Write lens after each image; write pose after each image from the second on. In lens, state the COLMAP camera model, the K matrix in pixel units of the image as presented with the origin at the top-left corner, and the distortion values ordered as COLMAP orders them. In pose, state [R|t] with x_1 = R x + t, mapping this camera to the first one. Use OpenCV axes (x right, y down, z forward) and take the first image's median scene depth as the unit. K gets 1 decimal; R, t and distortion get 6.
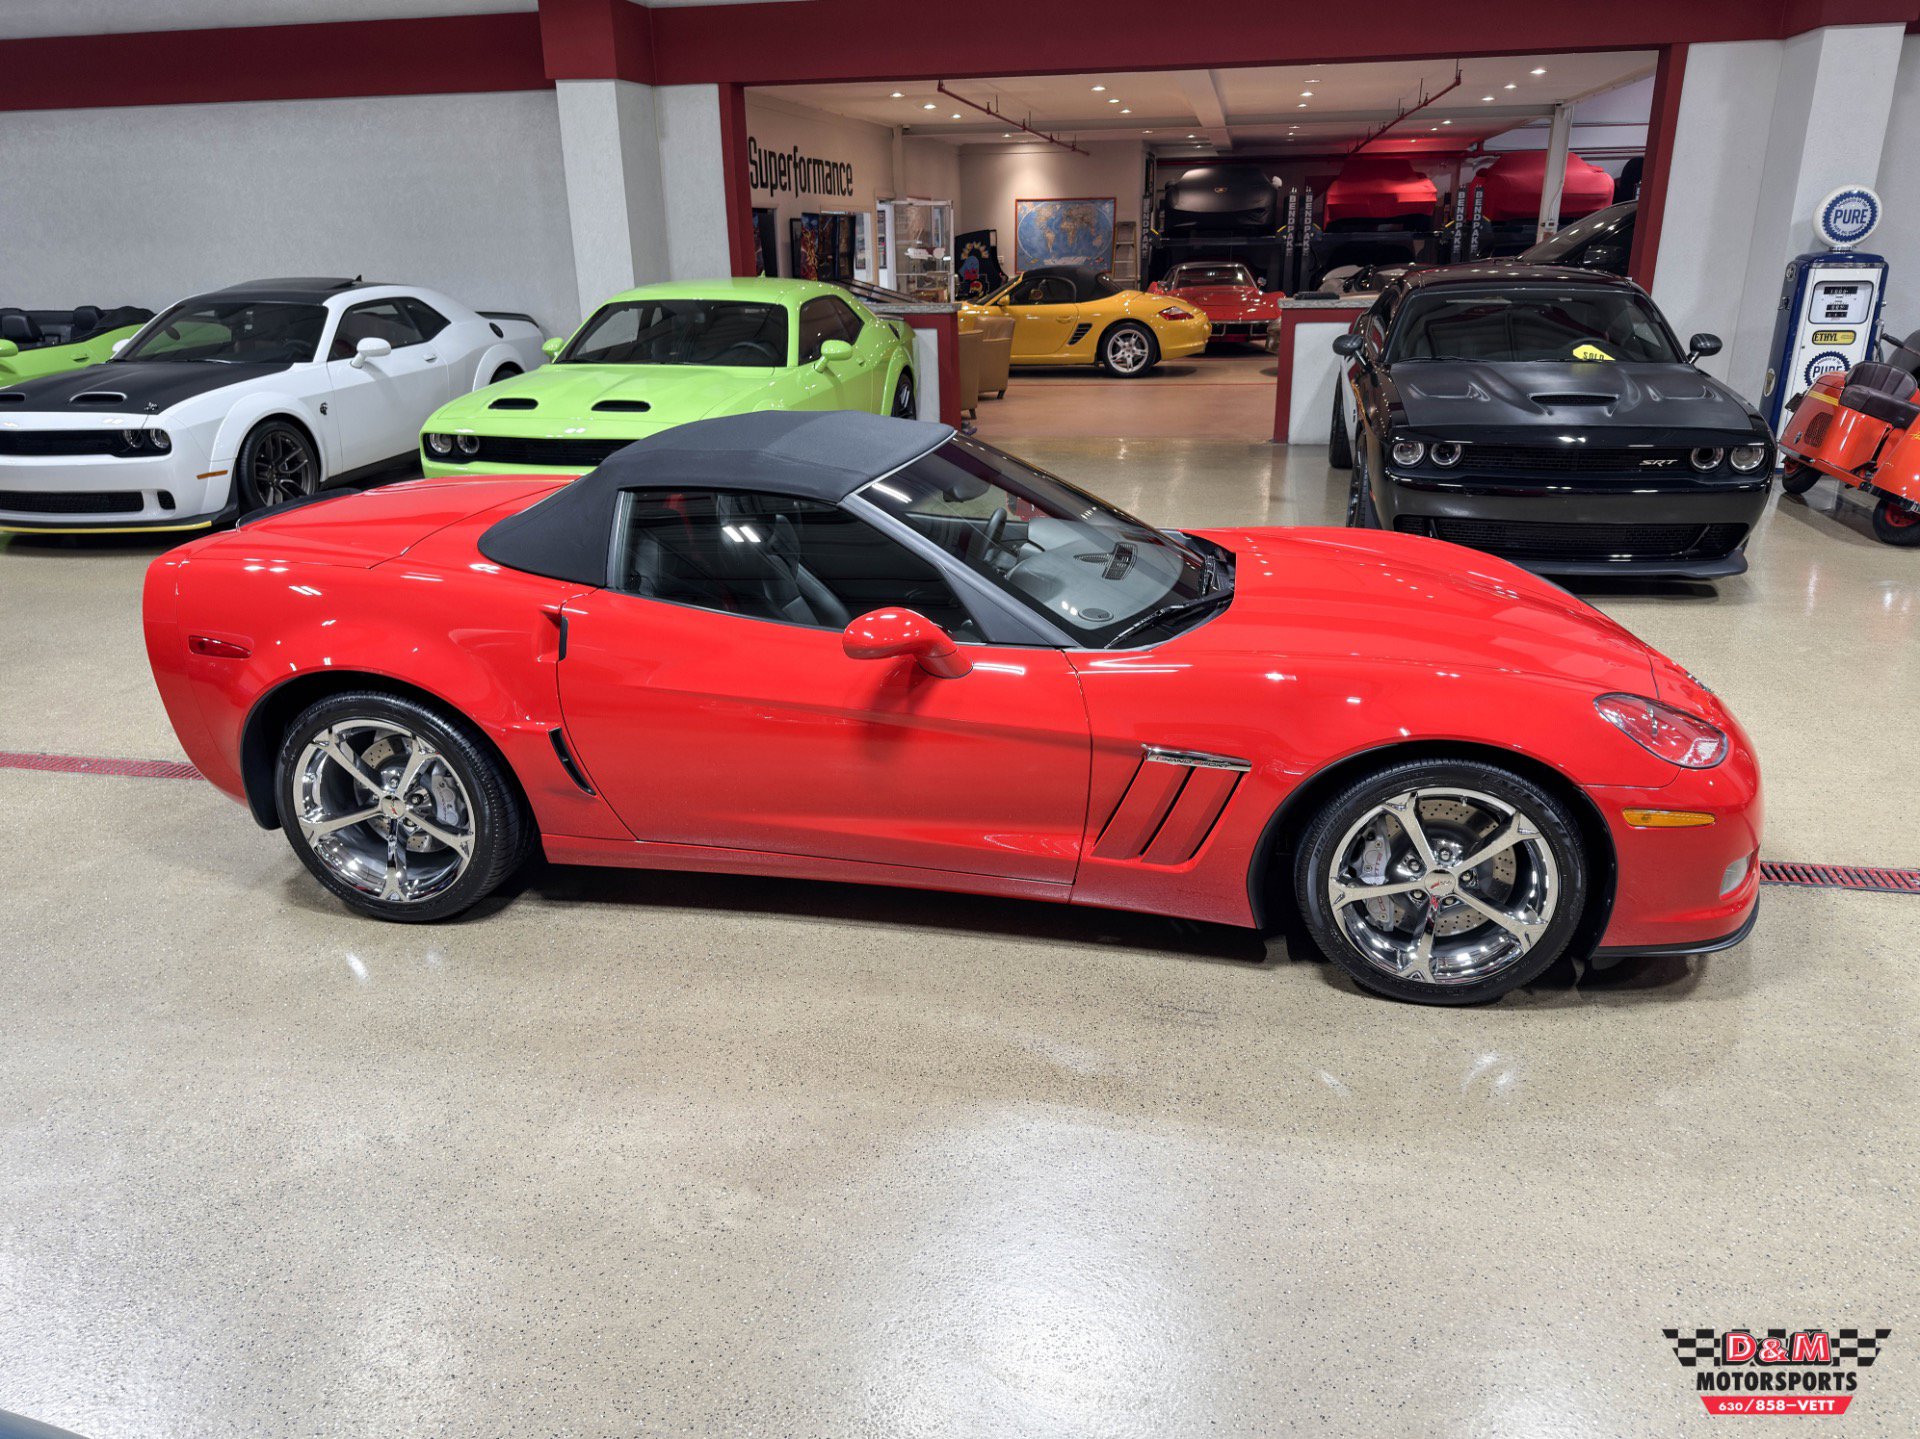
lens RADIAL K [[1358.6, 0, 943.3], [0, 1358.6, 721.9], [0, 0, 1]] dist [0.013403, -0.018101]
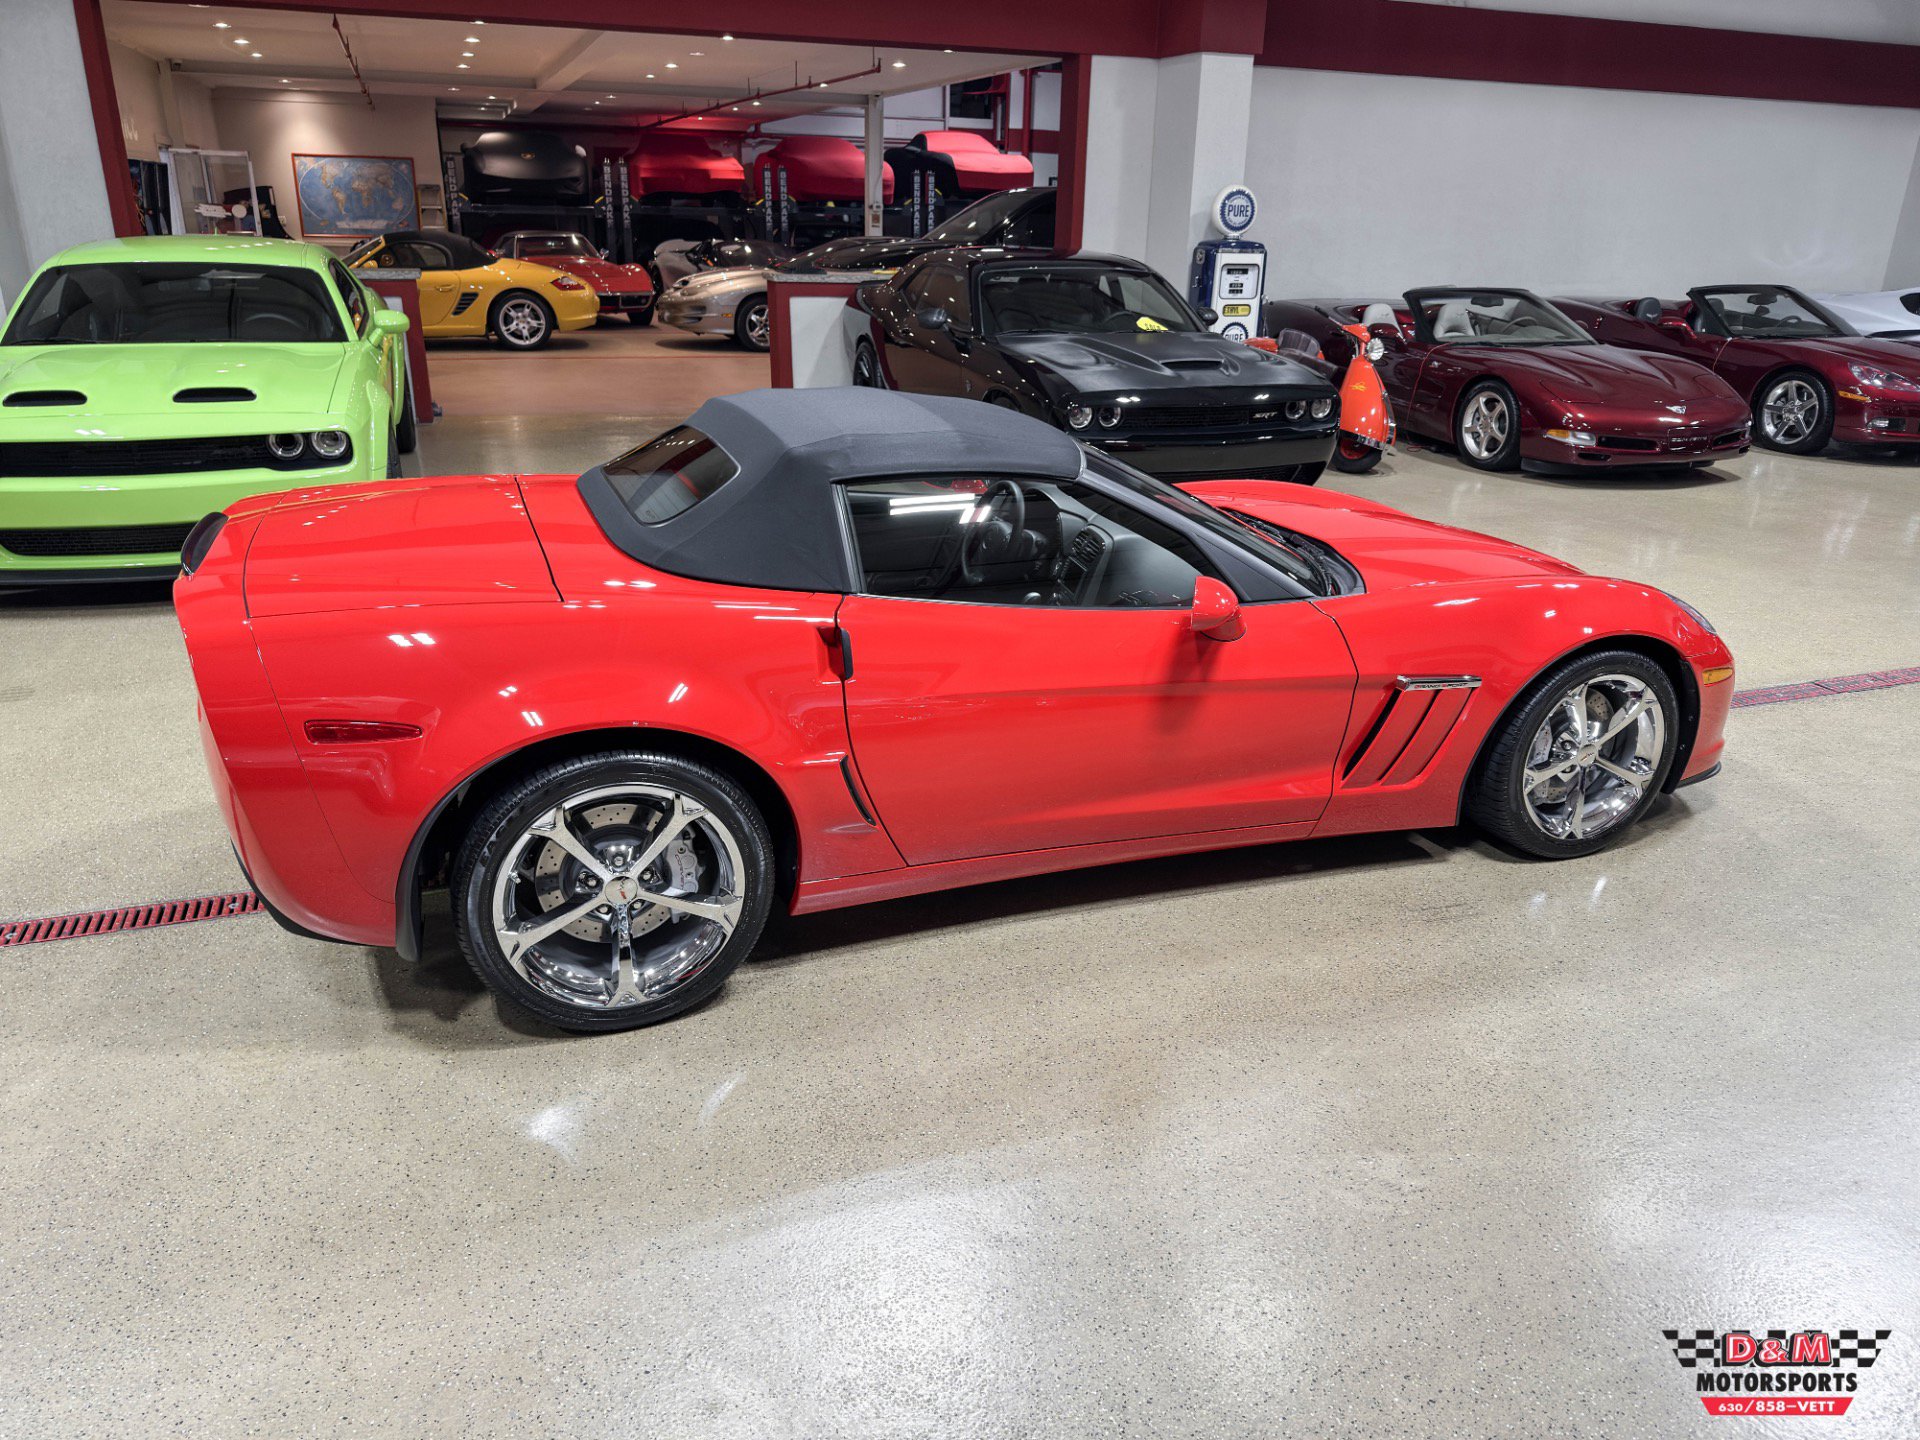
lens RADIAL K [[1359.9, 0, 934.6], [0, 1359.9, 716.9], [0, 0, 1]] dist [0.031154, -0.048369]
pose [[0.851484, -0.149030, 0.502757, -0.259267], [0.142090, 0.988468, 0.052359, -0.022296], [-0.504763, 0.026854, 0.862840, 0.084337]]
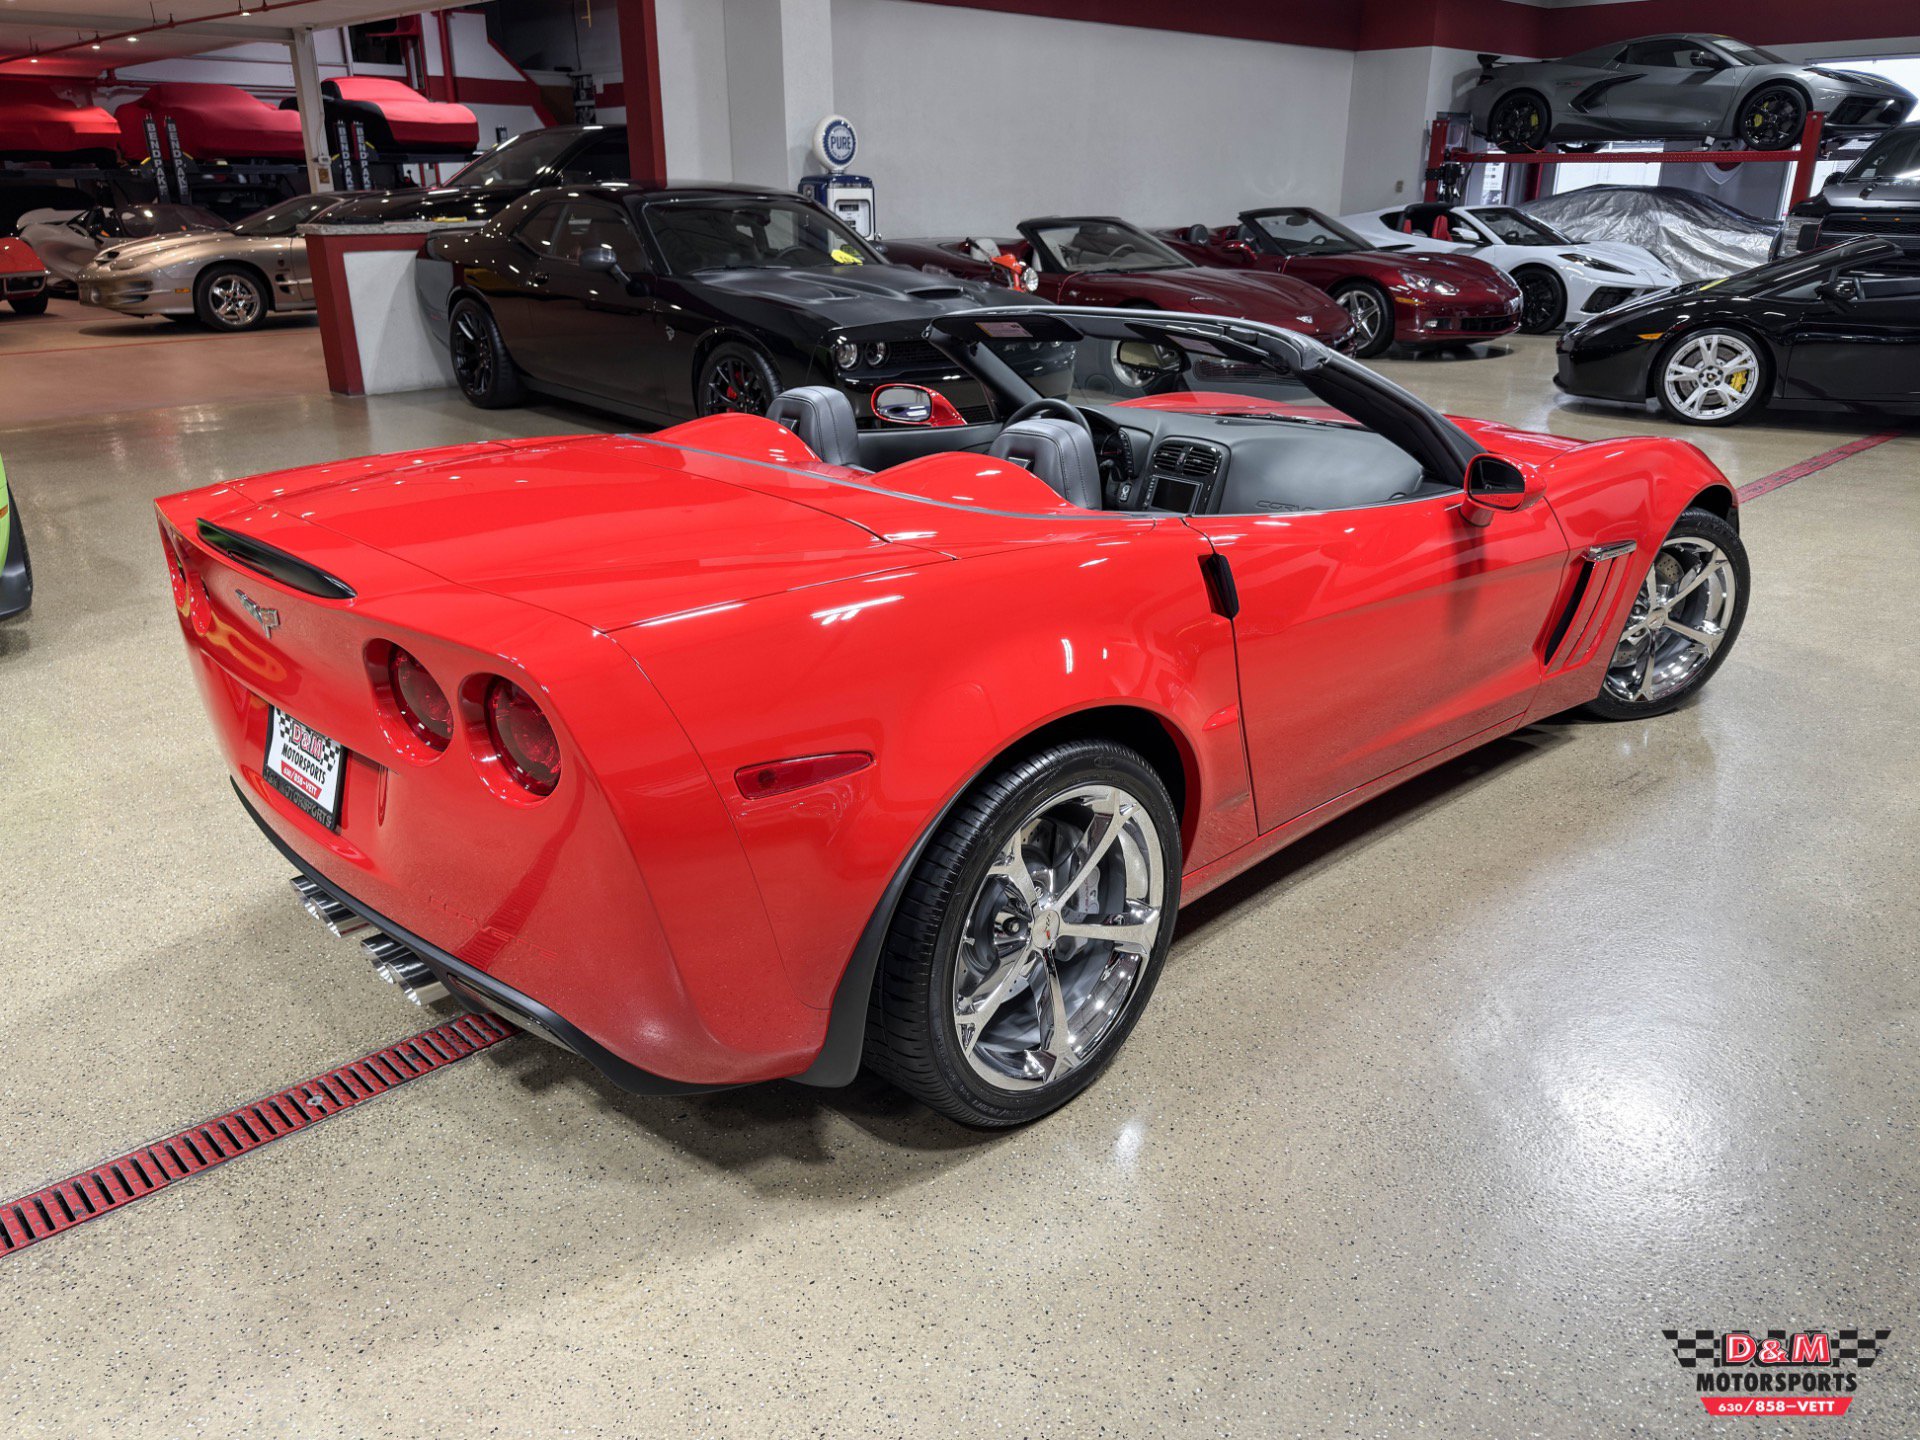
lens RADIAL K [[1412.5, 0, 931.0], [0, 1412.5, 725.3], [0, 0, 1]] dist [0.023347, -0.040798]
pose [[0.564322, -0.277981, 0.777347, -0.369970], [0.267809, 0.952325, 0.146135, -0.054304], [-0.780909, 0.125714, 0.611863, 0.264056]]
